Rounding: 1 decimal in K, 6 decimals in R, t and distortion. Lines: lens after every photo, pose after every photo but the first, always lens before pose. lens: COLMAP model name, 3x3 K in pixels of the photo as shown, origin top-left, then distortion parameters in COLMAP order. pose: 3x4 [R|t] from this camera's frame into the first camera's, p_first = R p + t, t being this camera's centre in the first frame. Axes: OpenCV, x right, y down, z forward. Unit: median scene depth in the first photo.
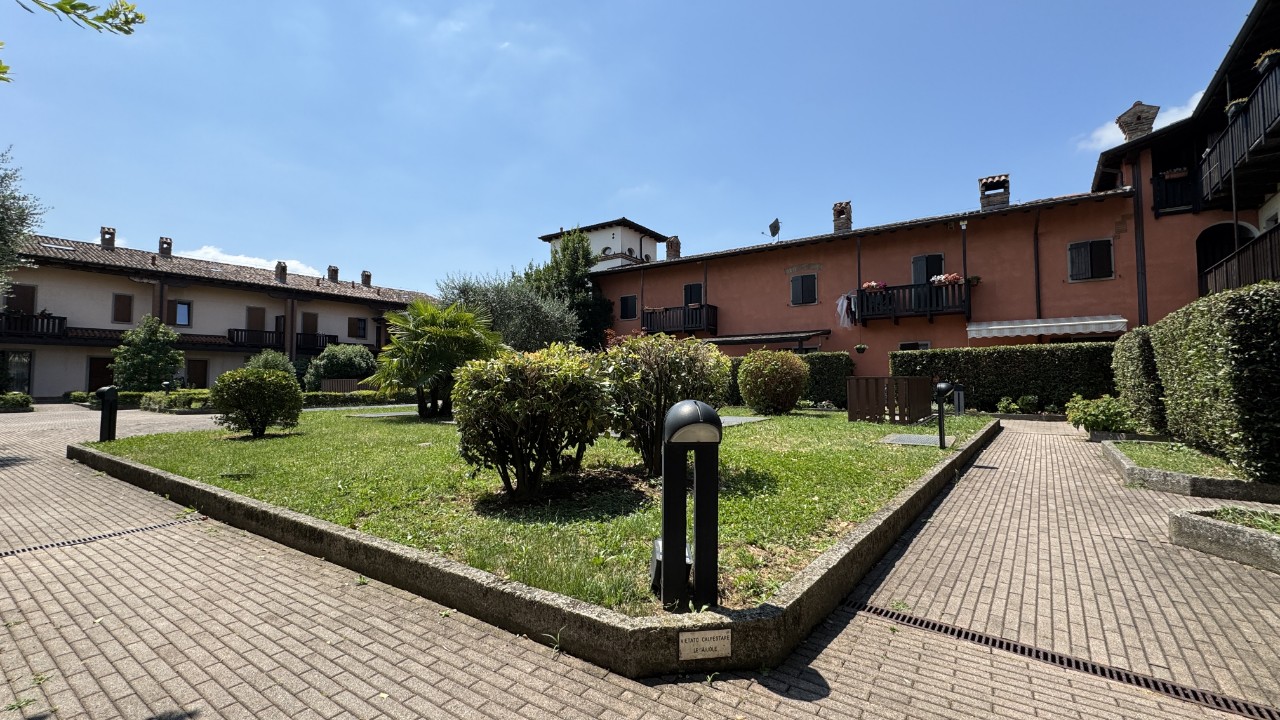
lens RADIAL K [[507.1, 0, 638.4], [0, 507.1, 360.9], [0, 0, 1]] dist [-0.000366, -0.000500]
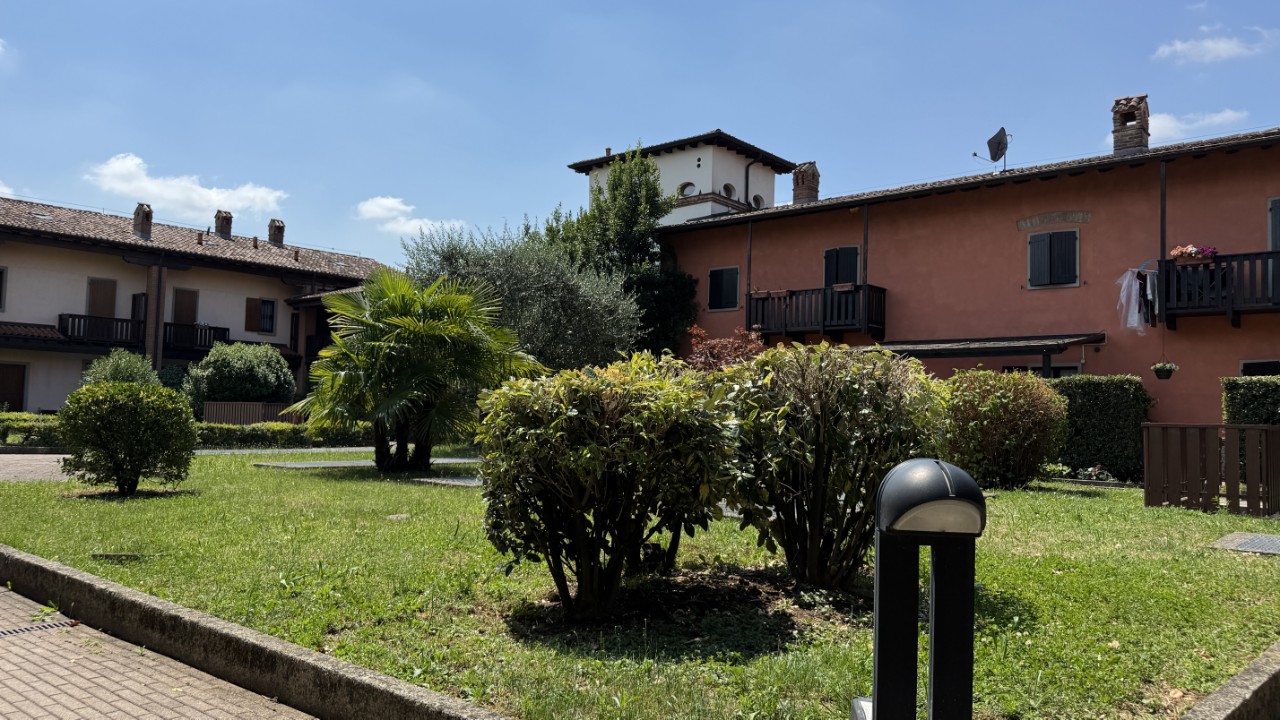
lens RADIAL K [[892.6, 0, 637.8], [0, 892.6, 367.7], [0, 0, 1]] dist [0.066990, -0.076151]
pose [[0.994322, 0.022267, -0.104059, -0.022736], [-0.023855, 0.999617, -0.014040, -0.000845], [0.103706, 0.016442, 0.994472, -0.011400]]
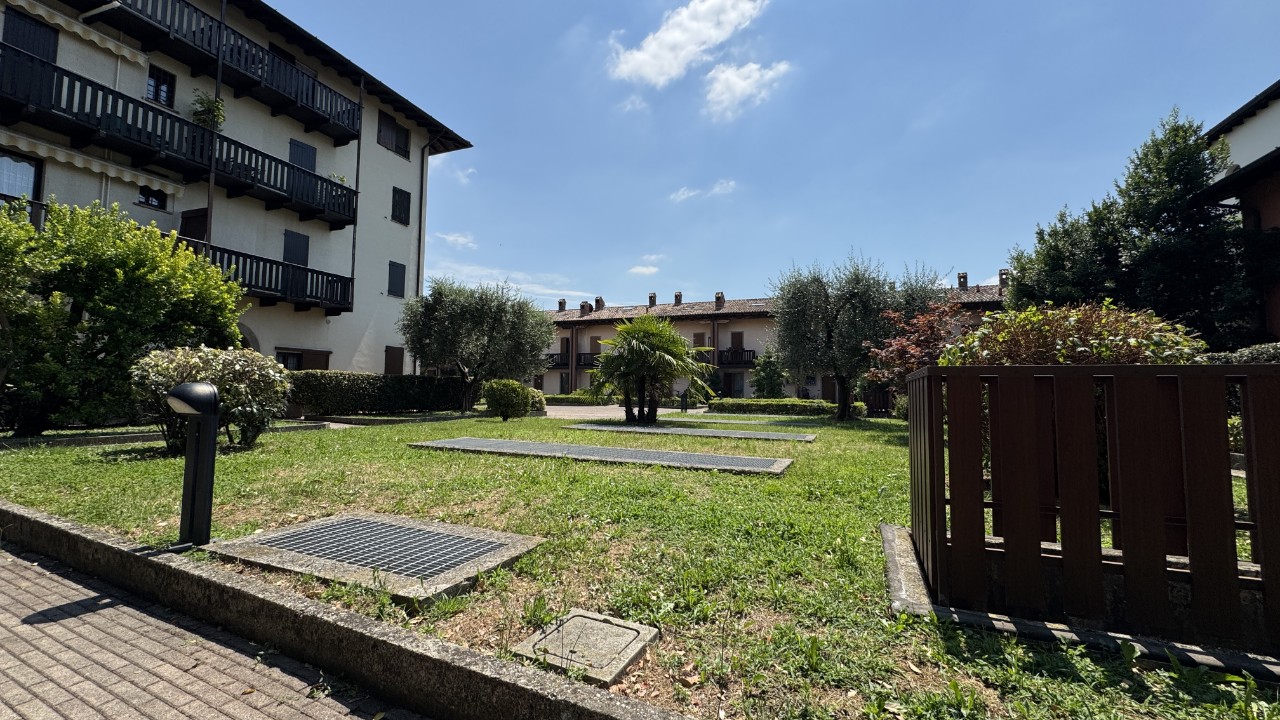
lens RADIAL K [[503.3, 0, 640.0], [0, 503.3, 360.0], [0, 0, 1]] dist [-0.000810, -0.000329]
pose [[0.190134, -0.053705, -0.980288, 0.851943], [0.019925, 0.998508, -0.050838, 0.048026], [0.981556, -0.009867, 0.190920, 1.113598]]
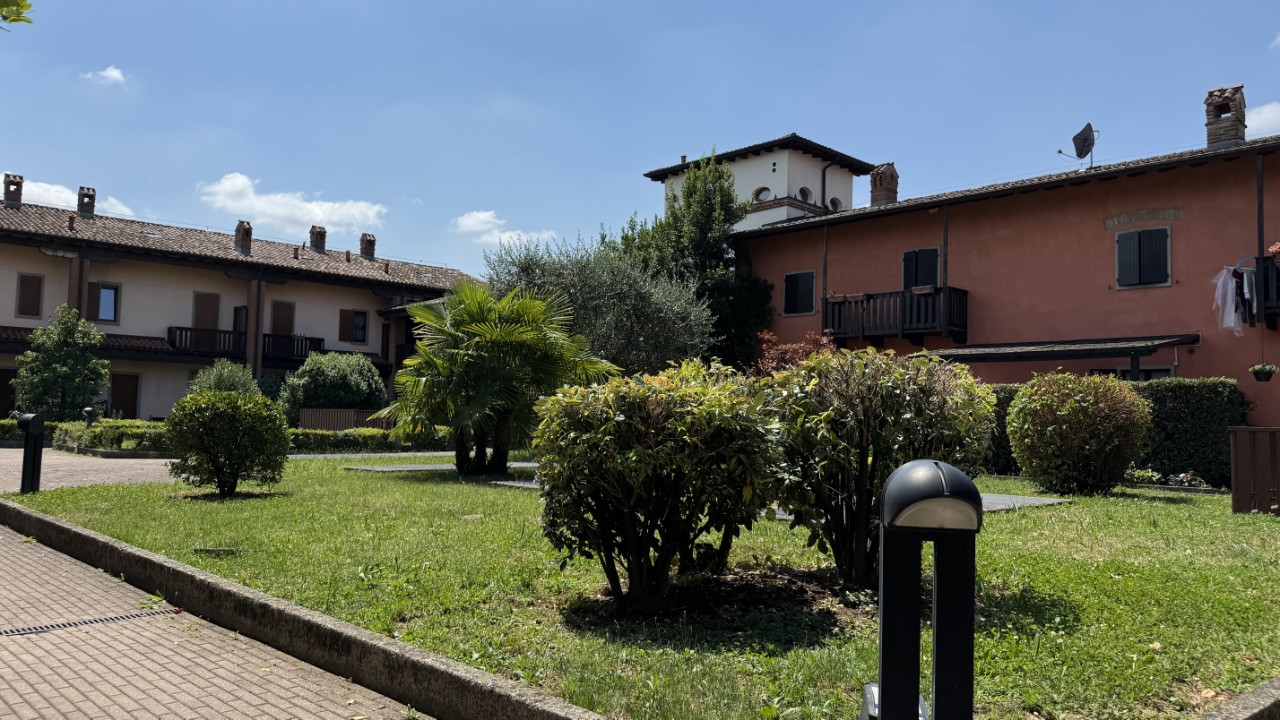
lens RADIAL K [[889.4, 0, 638.2], [0, 889.4, 369.5], [0, 0, 1]] dist [0.102783, -0.150875]
pose [[0.981105, 0.013911, -0.192973, -0.006446], [-0.017394, 0.999715, -0.016369, -0.001736], [0.192690, 0.019416, 0.981068, -0.028615]]
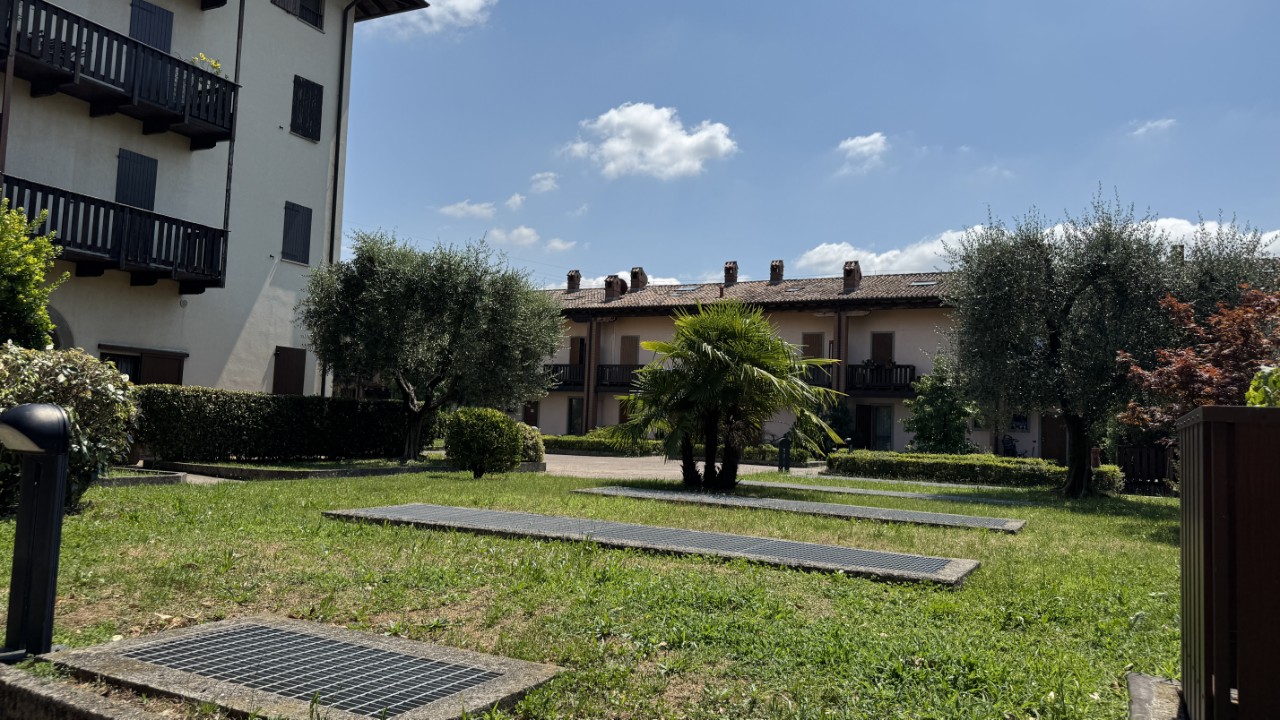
lens RADIAL K [[889.4, 0, 638.2], [0, 889.4, 369.5], [0, 0, 1]] dist [0.102783, -0.150875]
pose [[0.117652, -0.058897, -0.991307, 0.892165], [-0.005363, 0.998187, -0.059942, 0.047353], [0.993040, 0.012368, 0.117123, 1.097457]]
